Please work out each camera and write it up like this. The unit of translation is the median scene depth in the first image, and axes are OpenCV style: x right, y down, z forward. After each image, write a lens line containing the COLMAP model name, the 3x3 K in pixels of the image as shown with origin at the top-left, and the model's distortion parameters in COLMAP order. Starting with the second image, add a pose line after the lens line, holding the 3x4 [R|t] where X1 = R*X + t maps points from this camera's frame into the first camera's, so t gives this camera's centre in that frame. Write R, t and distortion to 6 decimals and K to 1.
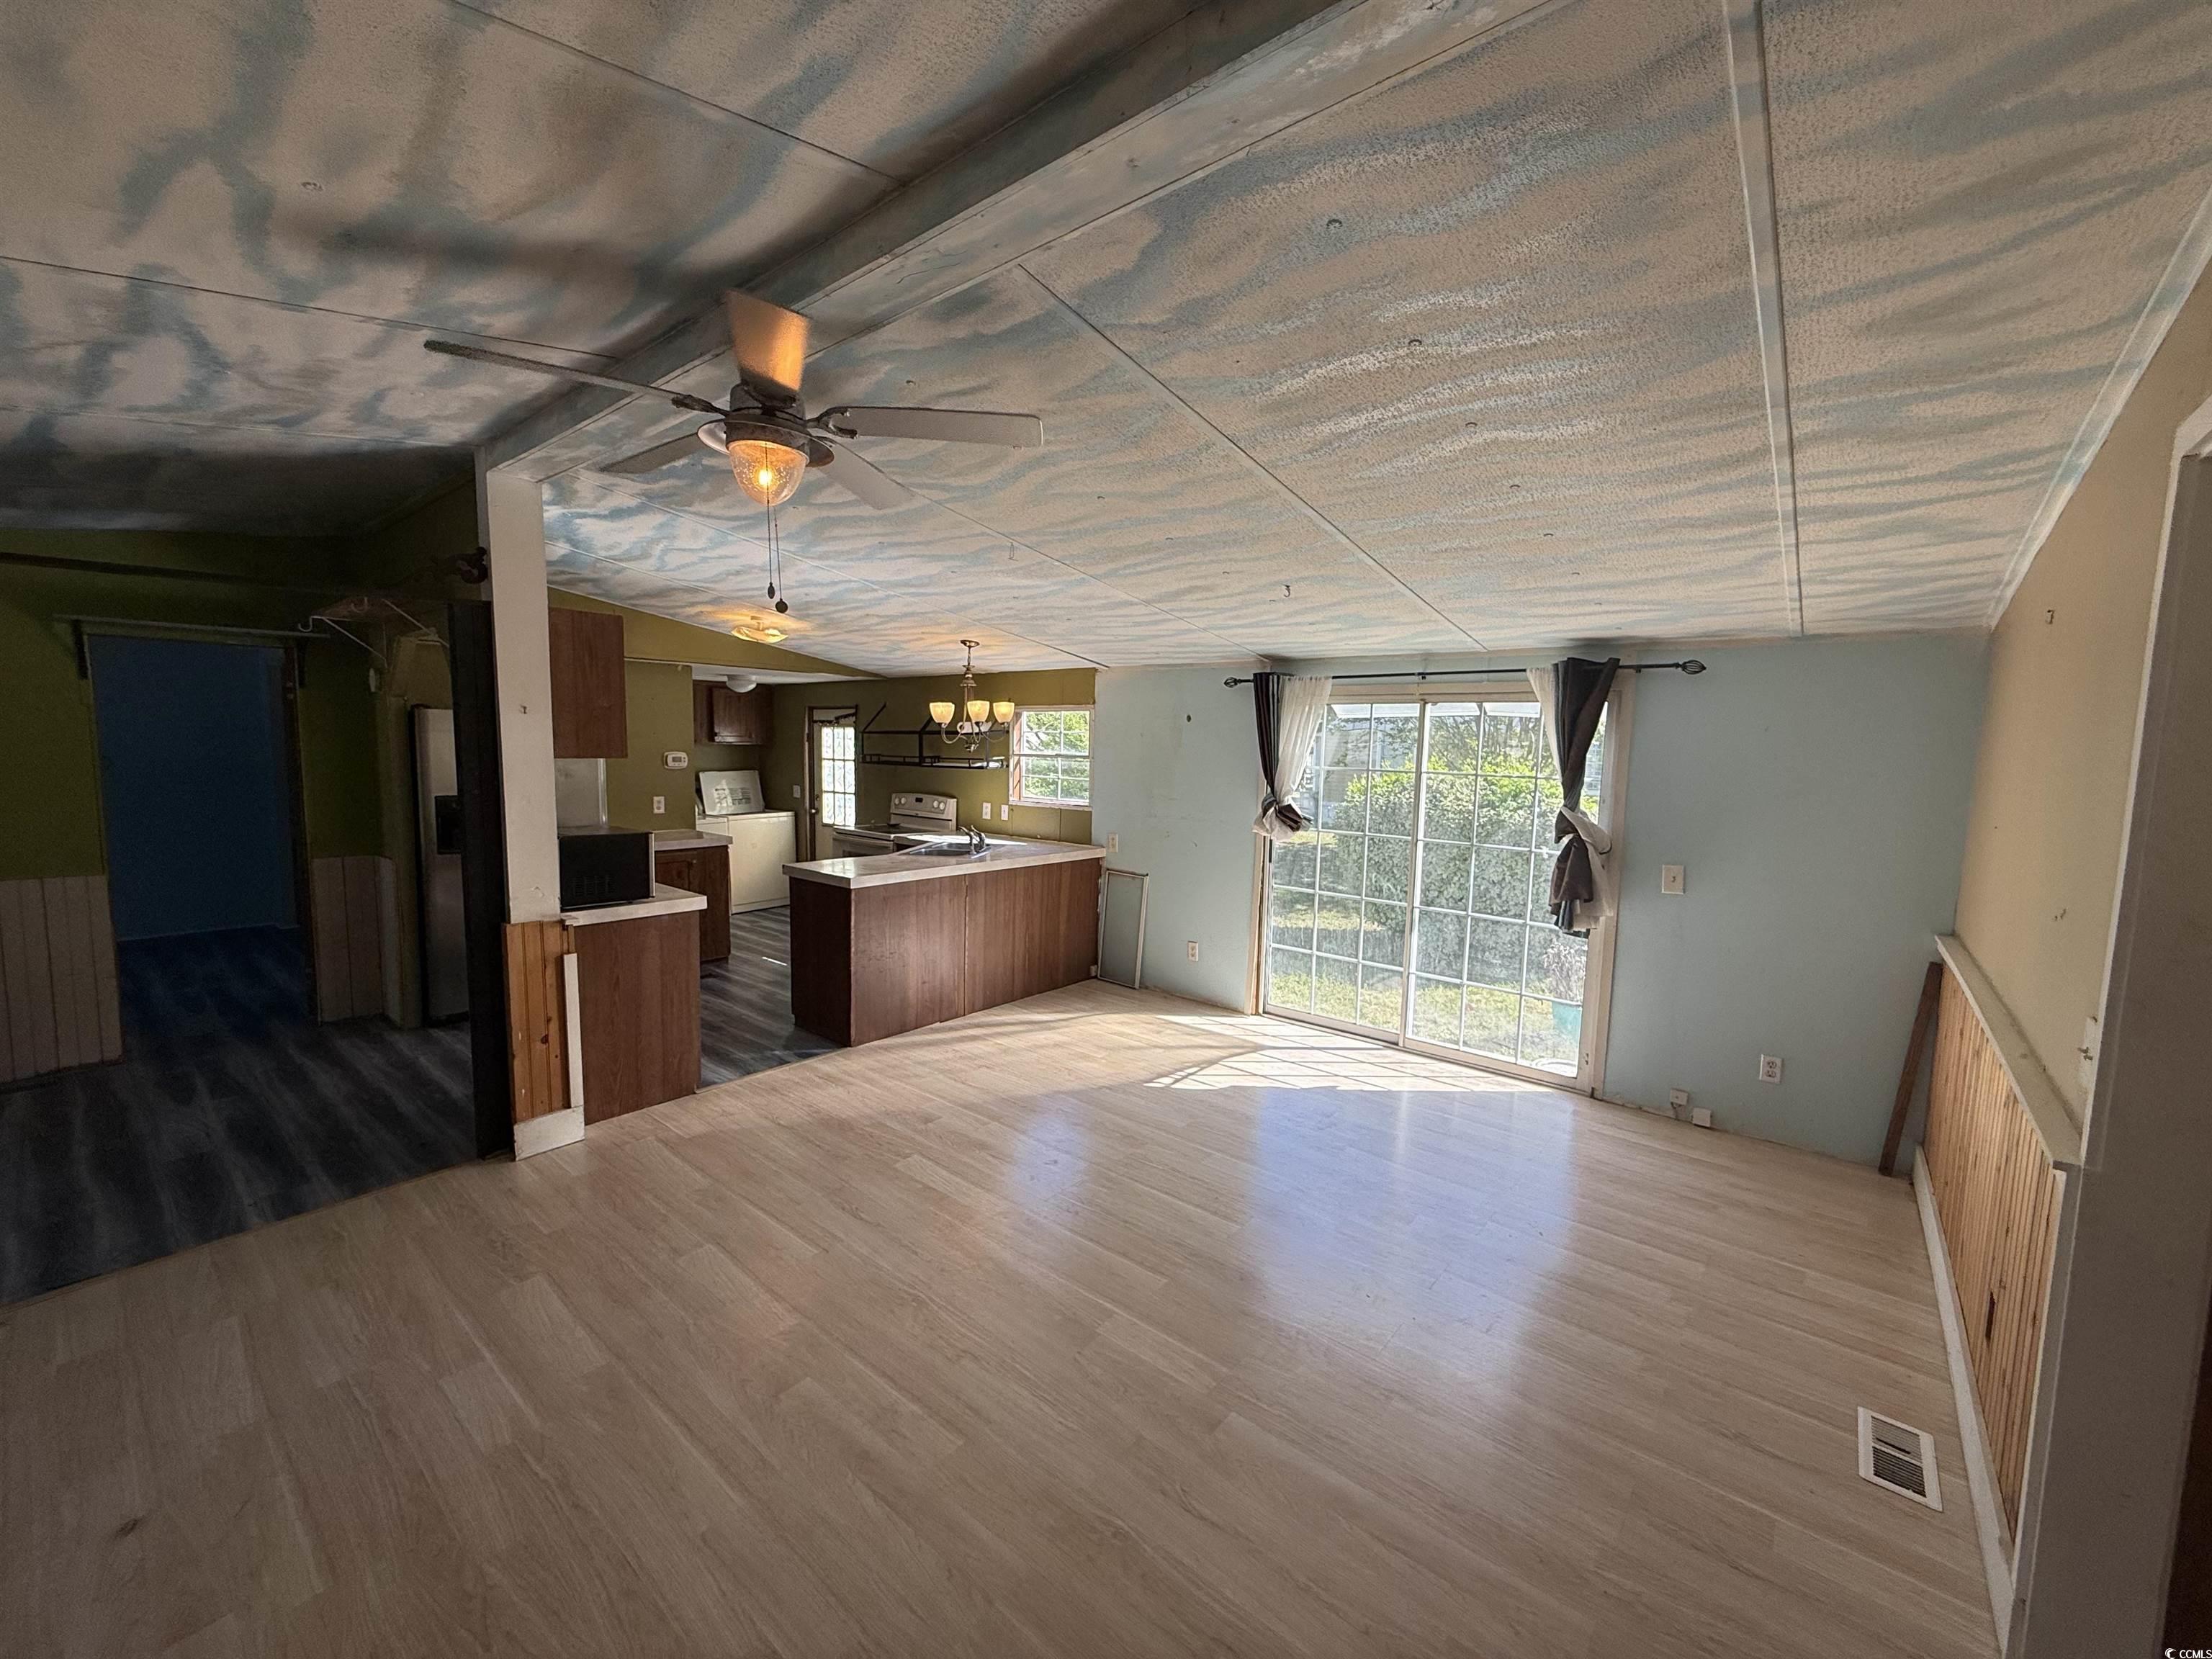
lens RADIAL K [[882.9, 0, 1100.9], [0, 882.9, 822.8], [0, 0, 1]] dist [0.002643, -0.000325]
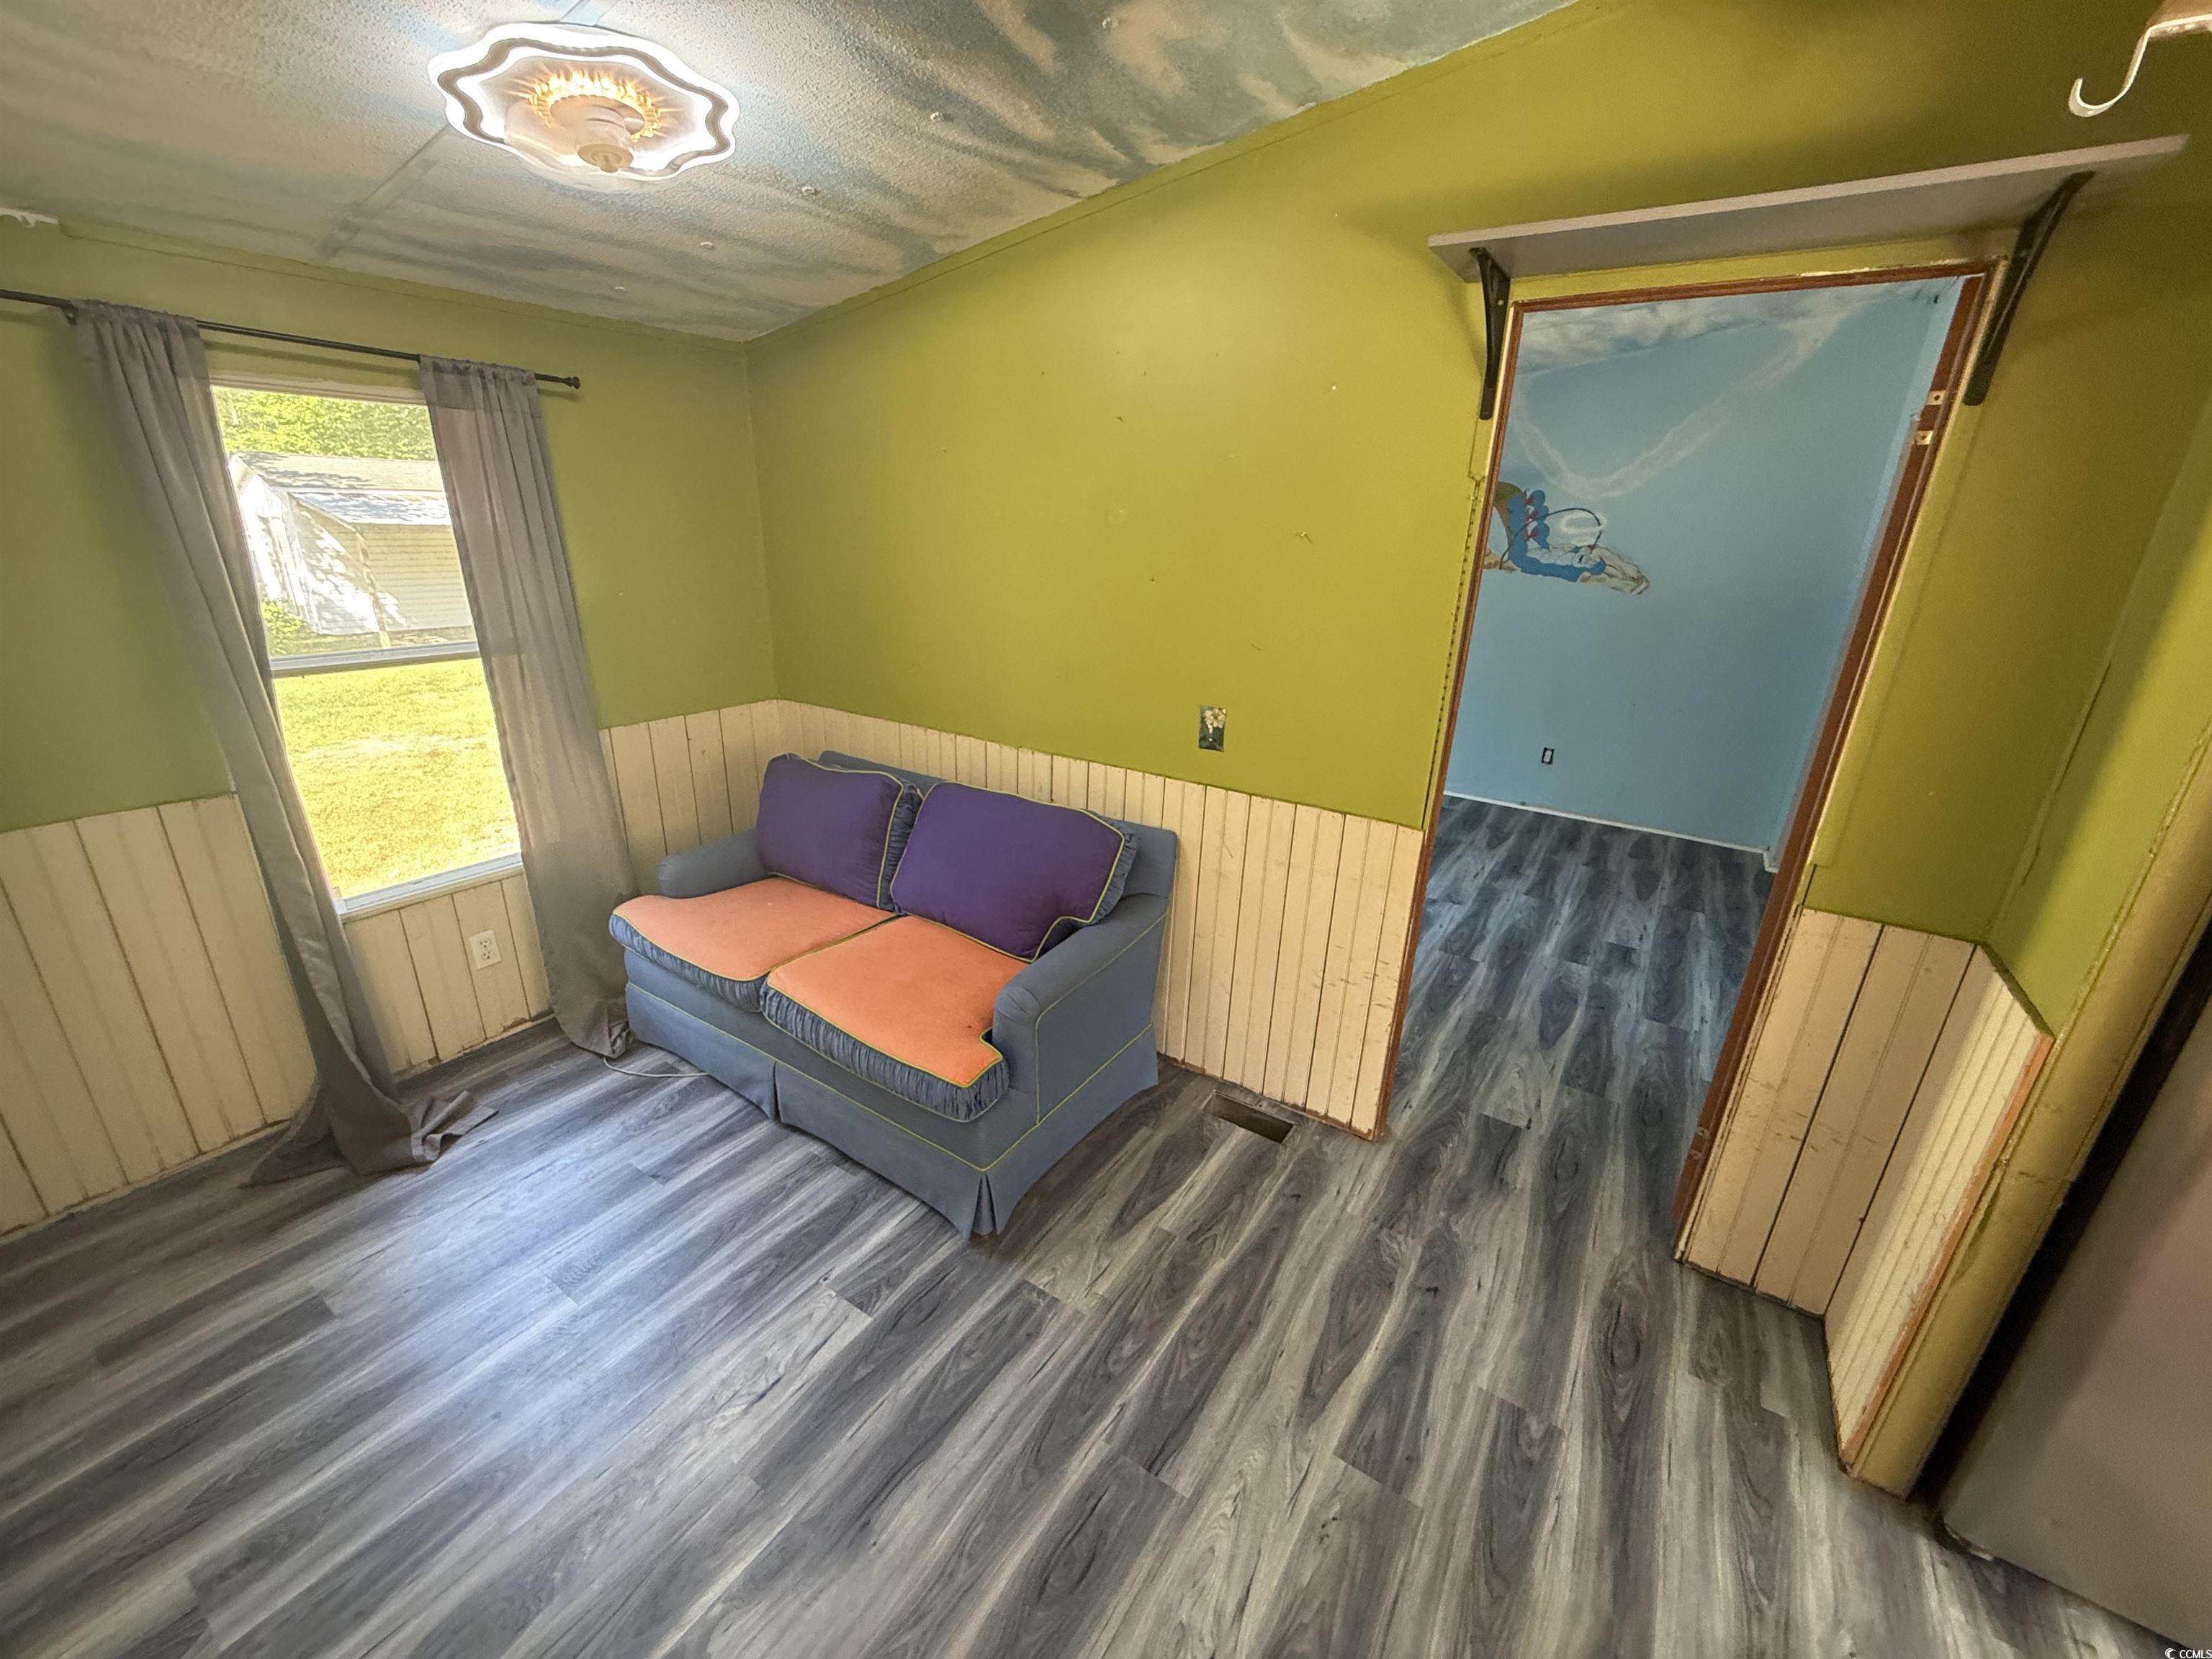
lens RADIAL K [[882.9, 0, 1093.6], [0, 882.9, 829.9], [0, 0, 1]] dist [0.002643, -0.000325]
pose [[0.100599, 0.321971, -0.941390, -0.540407], [-0.122108, 0.943032, 0.309484, -0.063868], [0.987405, 0.083817, 0.134183, 0.607084]]
